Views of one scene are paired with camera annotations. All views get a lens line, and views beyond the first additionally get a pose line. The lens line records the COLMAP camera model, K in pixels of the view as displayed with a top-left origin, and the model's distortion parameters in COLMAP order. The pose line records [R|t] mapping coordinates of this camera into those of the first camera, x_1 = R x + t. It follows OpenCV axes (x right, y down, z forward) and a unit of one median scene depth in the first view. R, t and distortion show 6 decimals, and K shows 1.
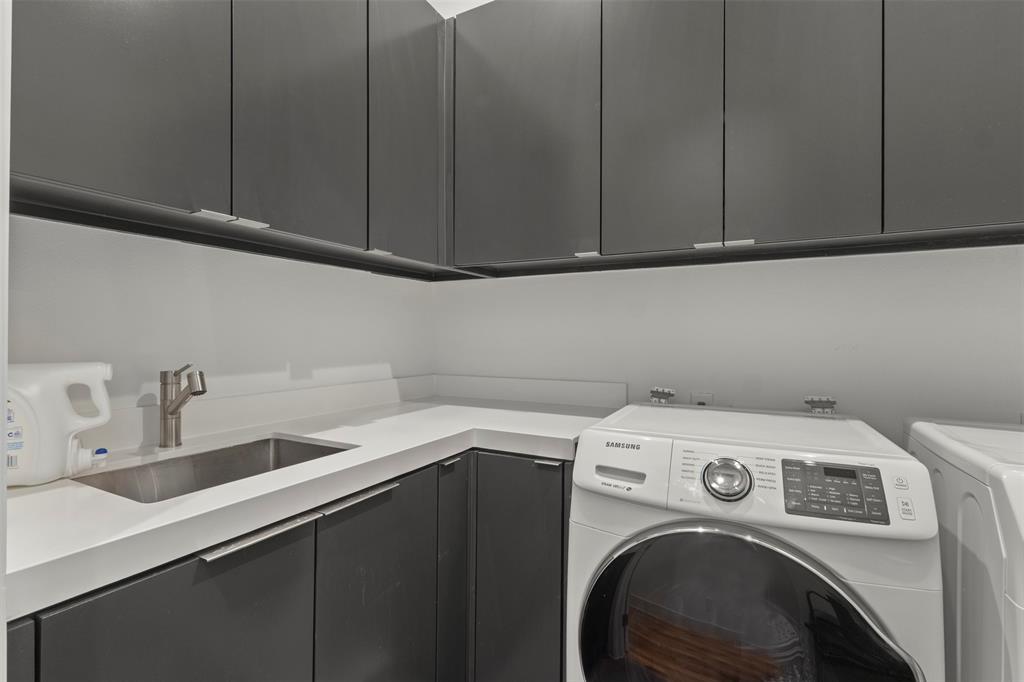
lens RADIAL K [[475.0, 0, 512.0], [0, 475.0, 341.0], [0, 0, 1]] dist [0.000270, 0.000618]
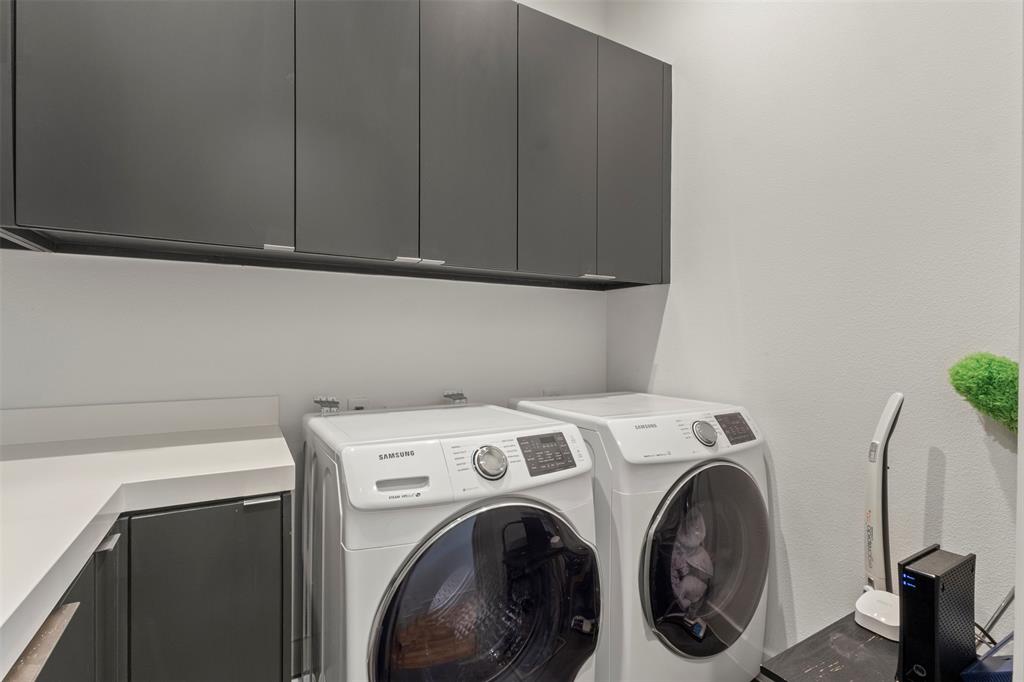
lens RADIAL K [[475.0, 0, 512.0], [0, 475.0, 341.0], [0, 0, 1]] dist [0.000270, 0.000618]
pose [[0.539808, 0.003299, 0.841782, -0.498379], [0.007389, 0.999935, -0.008657, -0.005479], [-0.841756, 0.010893, 0.539748, 0.282633]]
